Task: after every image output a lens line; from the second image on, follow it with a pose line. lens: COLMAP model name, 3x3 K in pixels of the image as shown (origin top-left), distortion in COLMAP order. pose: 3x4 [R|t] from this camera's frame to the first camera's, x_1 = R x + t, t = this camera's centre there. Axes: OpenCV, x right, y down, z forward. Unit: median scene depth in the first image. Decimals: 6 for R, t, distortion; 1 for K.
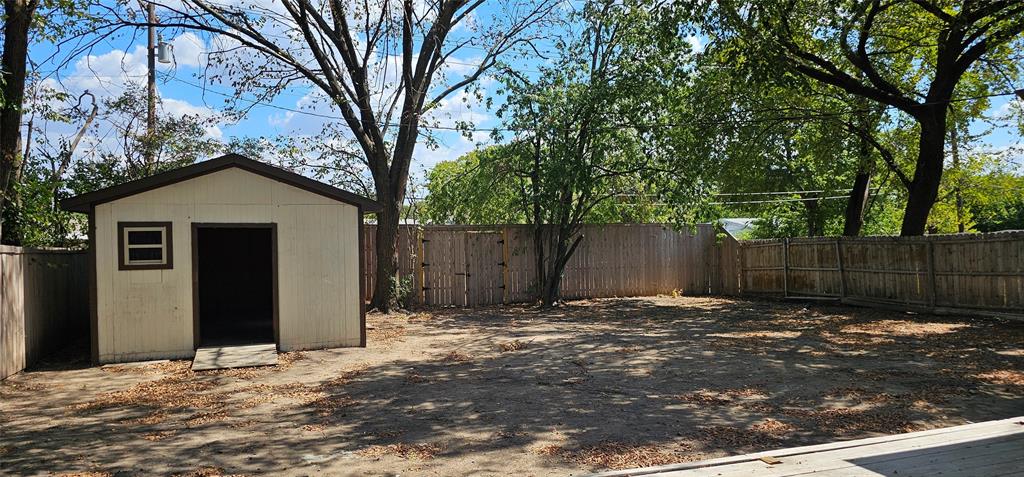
lens RADIAL K [[687.4, 0, 508.5], [0, 687.4, 240.3], [0, 0, 1]] dist [0.037420, -0.019188]
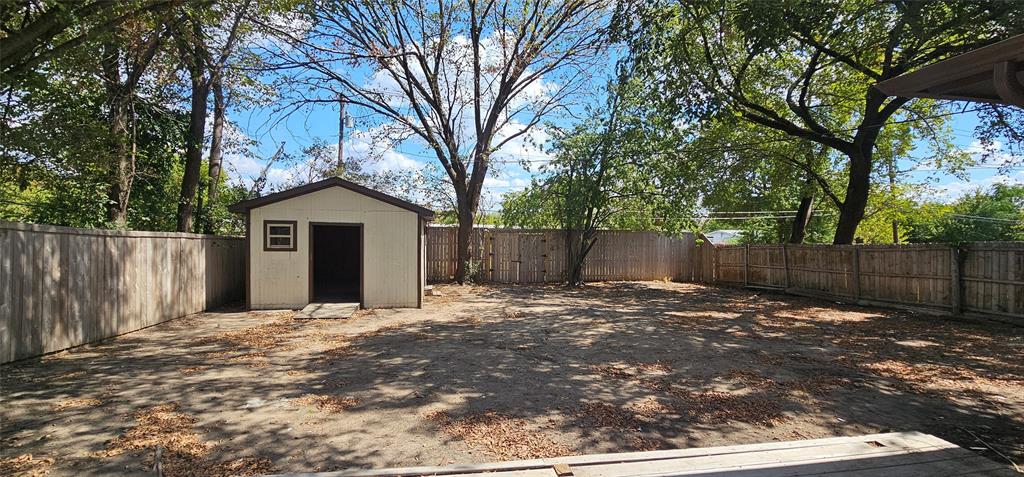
lens RADIAL K [[419.6, 0, 513.6], [0, 419.6, 241.1], [0, 0, 1]] dist [0.000758, -0.000933]
pose [[0.984493, 0.027911, -0.173188, 0.118476], [-0.027484, 0.999610, 0.004864, 0.000417], [0.173256, -0.000029, 0.984877, 0.121877]]
